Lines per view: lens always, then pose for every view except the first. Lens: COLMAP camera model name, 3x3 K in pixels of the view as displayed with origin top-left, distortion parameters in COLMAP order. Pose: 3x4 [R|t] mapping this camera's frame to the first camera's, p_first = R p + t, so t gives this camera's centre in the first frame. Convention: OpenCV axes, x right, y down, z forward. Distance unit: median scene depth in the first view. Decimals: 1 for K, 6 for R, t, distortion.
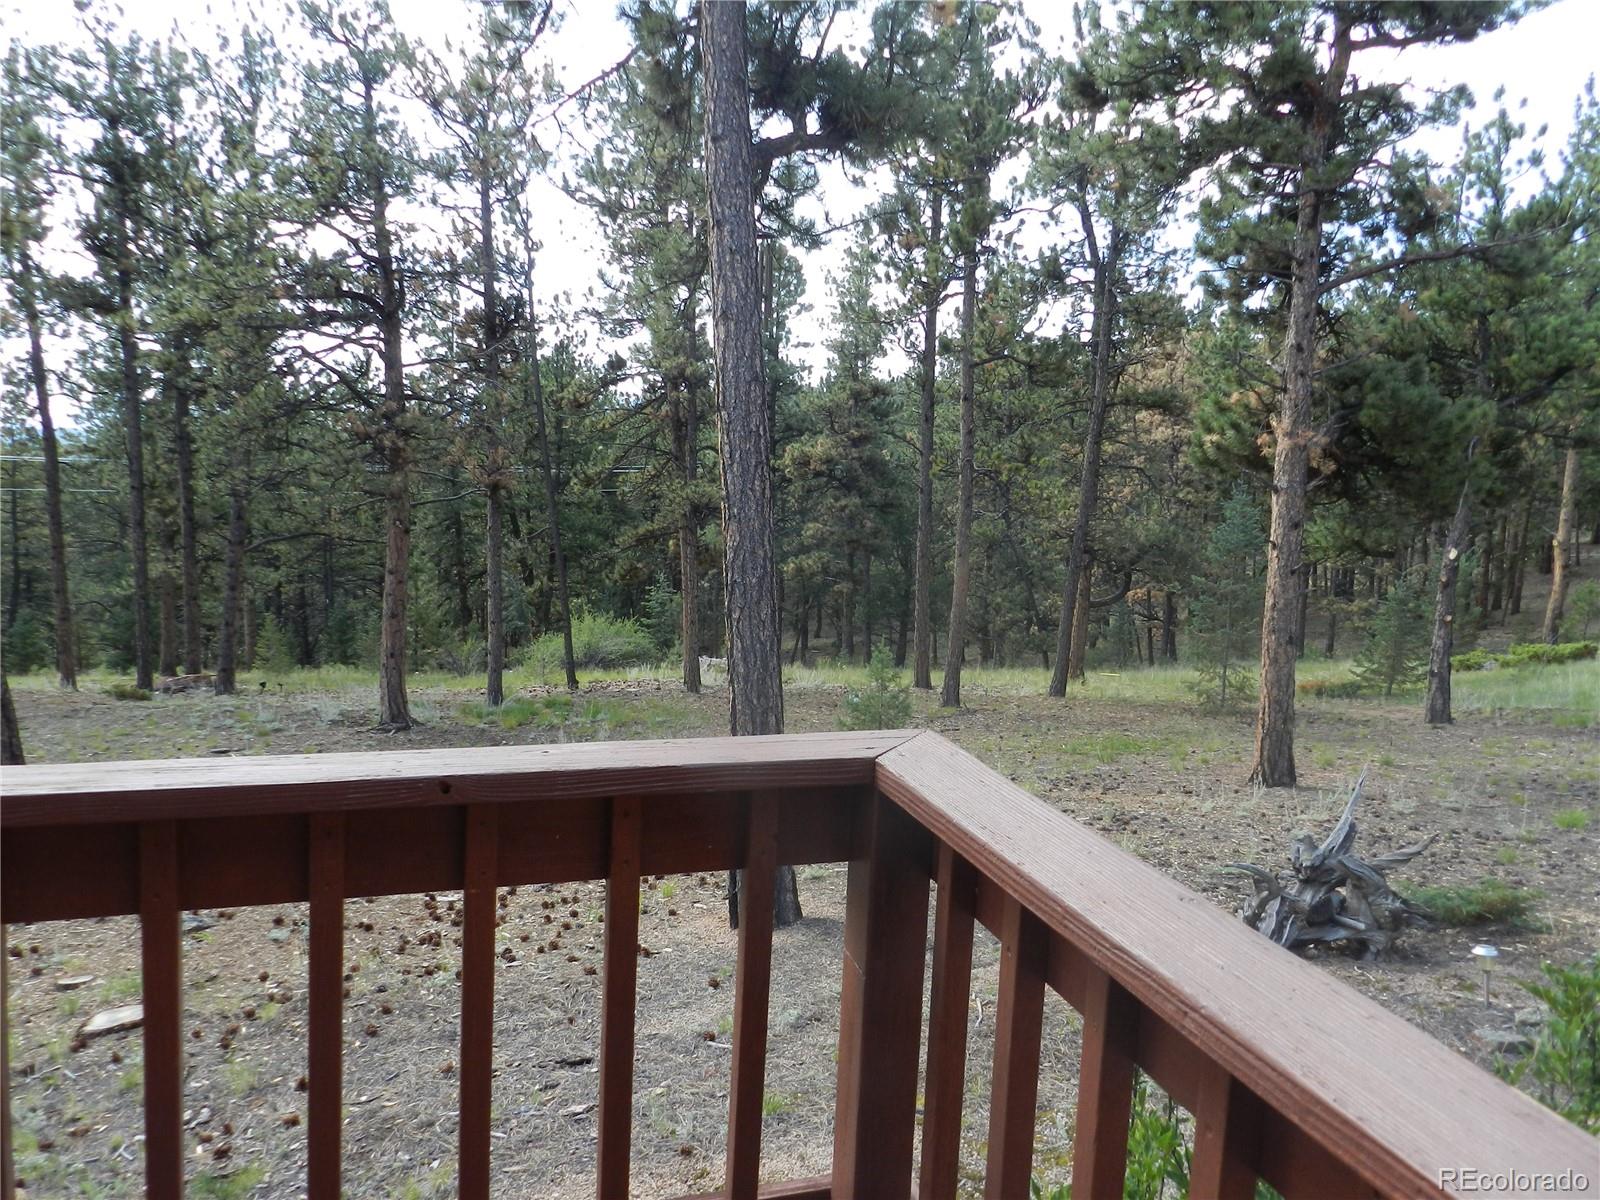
lens RADIAL K [[1255.1, 0, 783.4], [0, 1255.1, 599.9], [0, 0, 1]] dist [0.031233, -0.005508]
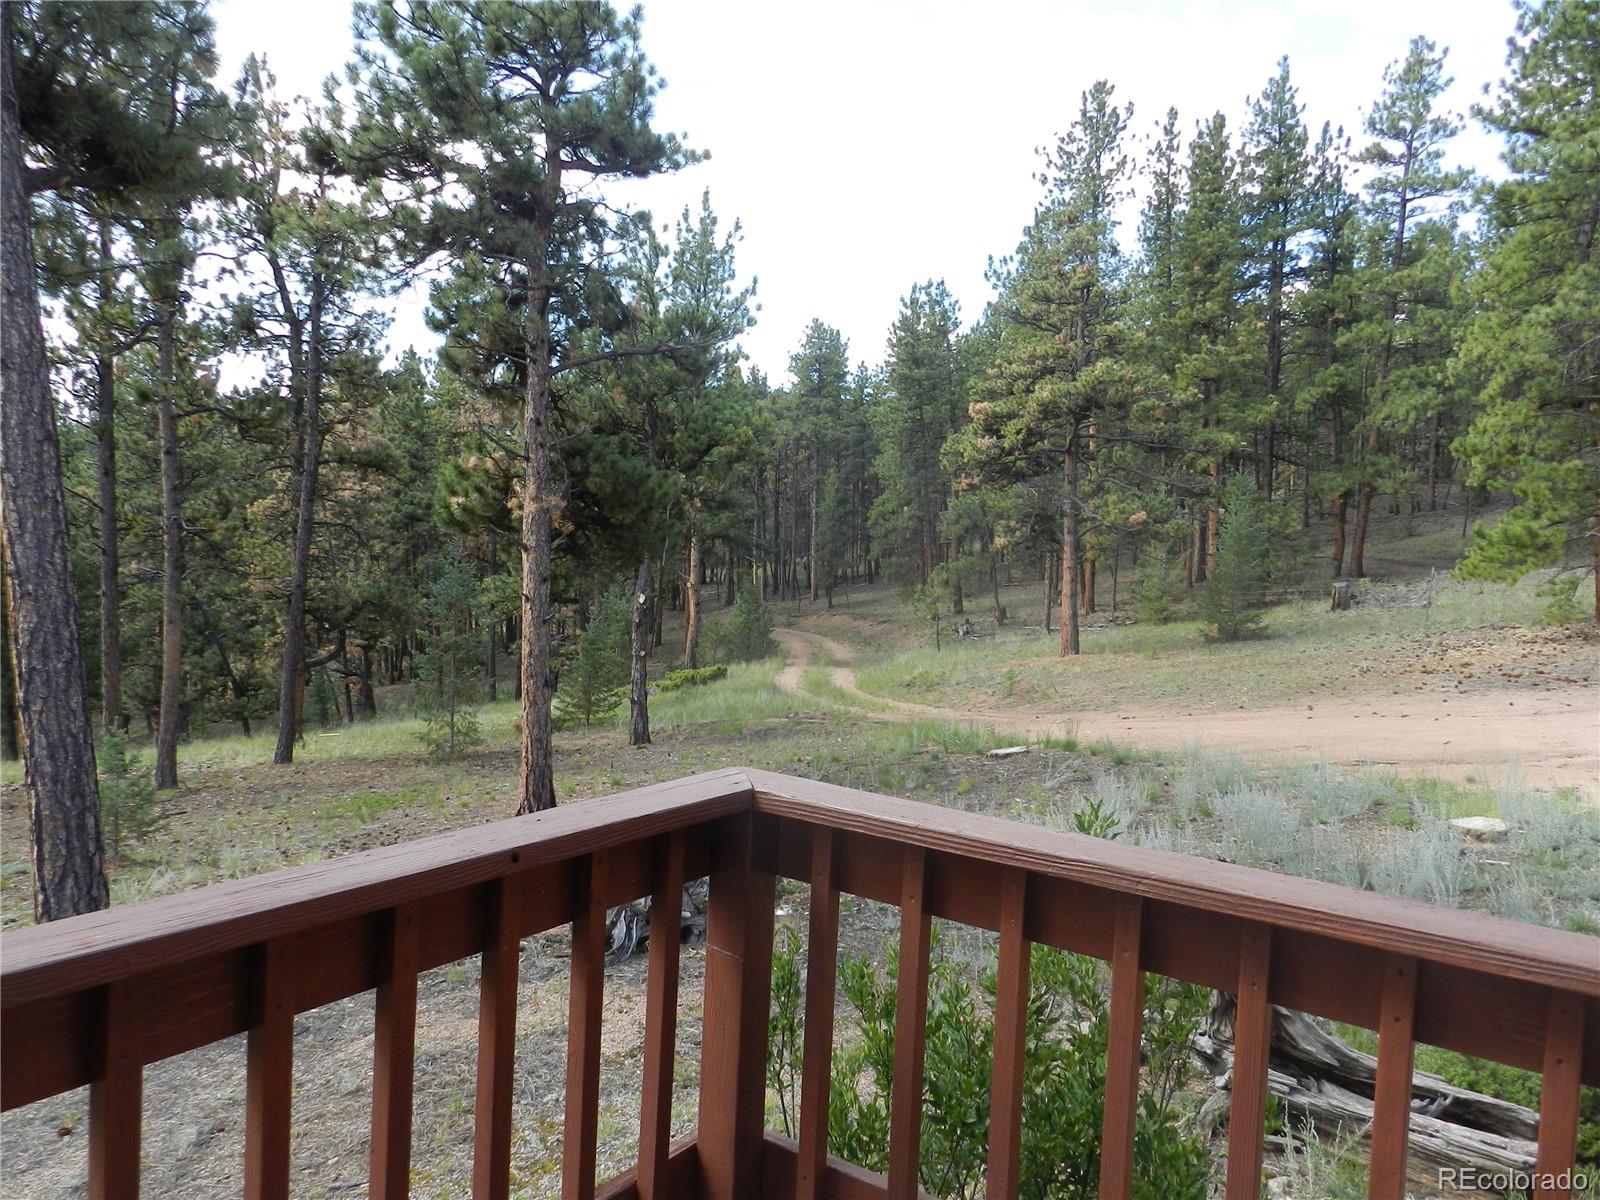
lens RADIAL K [[1255.1, 0, 799.2], [0, 1255.1, 591.3], [0, 0, 1]] dist [0.031233, -0.005508]
pose [[0.787495, -0.039145, 0.615076, -0.090567], [0.068313, 0.997376, -0.023987, -0.006120], [-0.612523, 0.060907, 0.788103, -0.011974]]
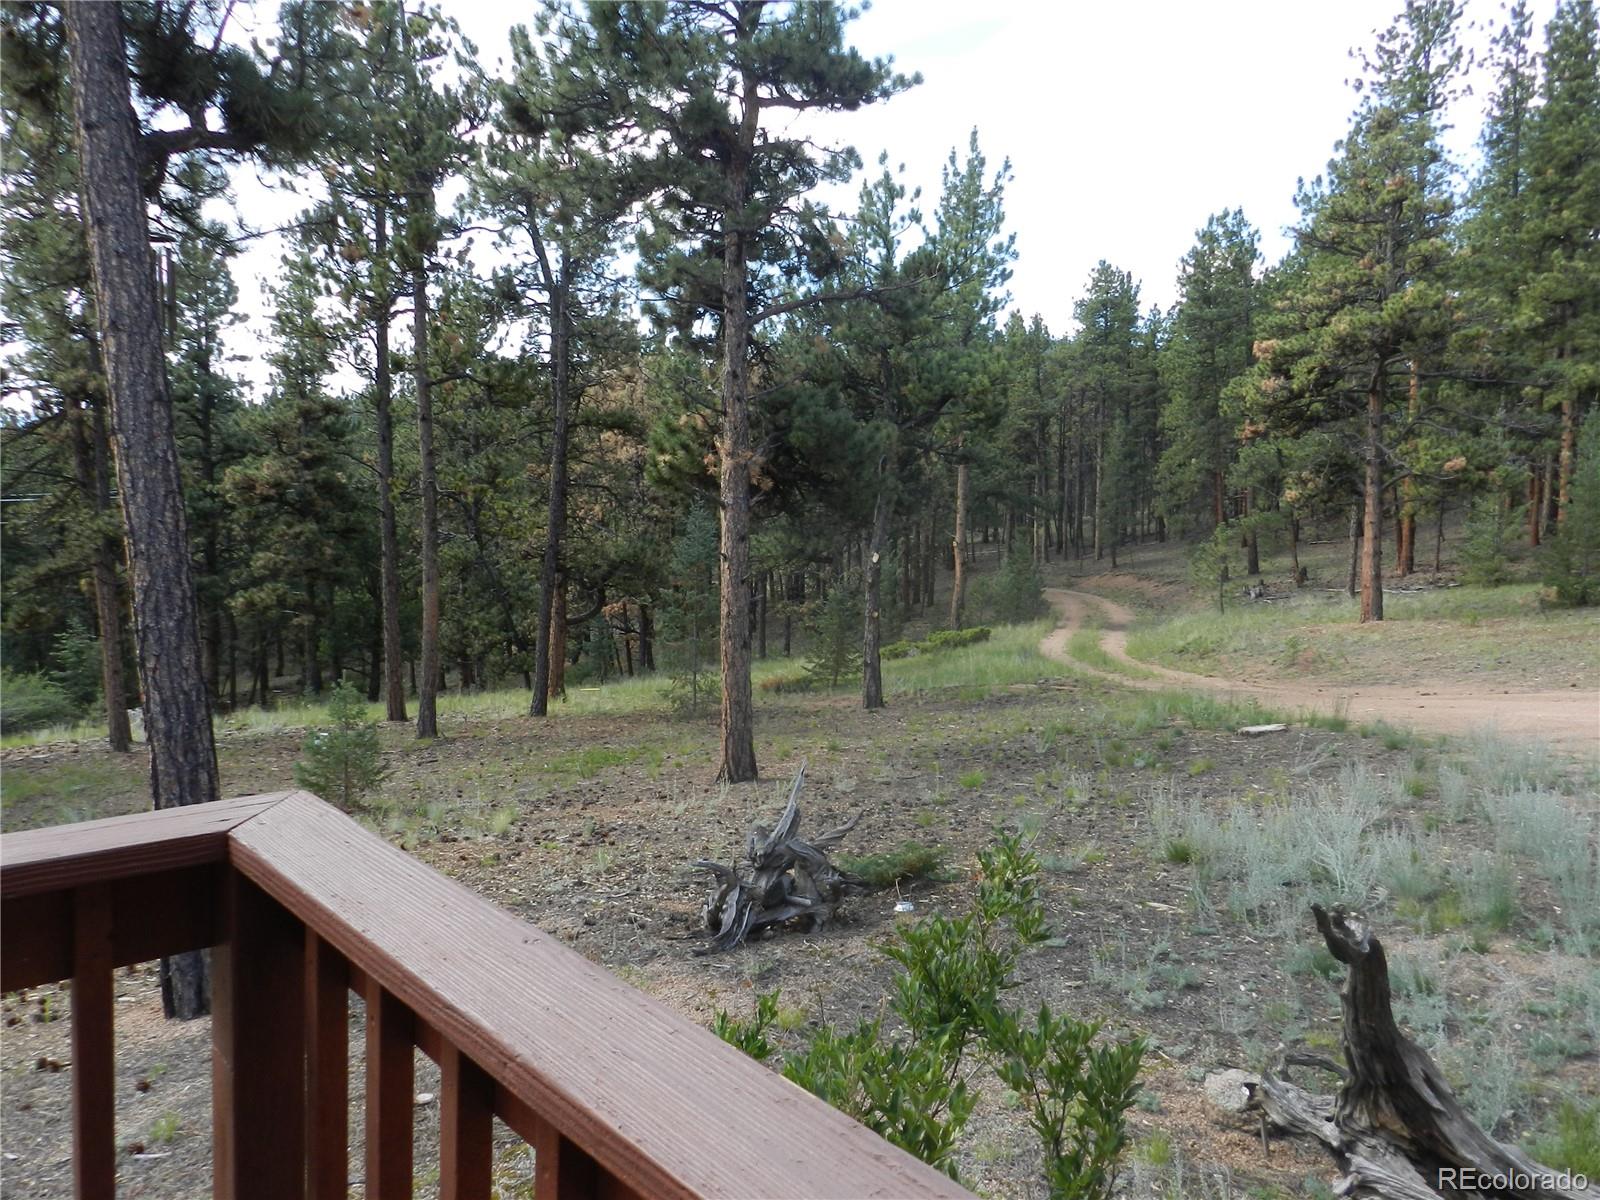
lens RADIAL K [[1255.1, 0, 802.7], [0, 1255.1, 595.7], [0, 0, 1]] dist [0.031233, -0.005508]
pose [[0.911674, -0.055505, 0.407148, 0.011604], [0.062731, 0.998021, -0.004411, -0.001894], [-0.406097, 0.029562, 0.913352, -0.001601]]
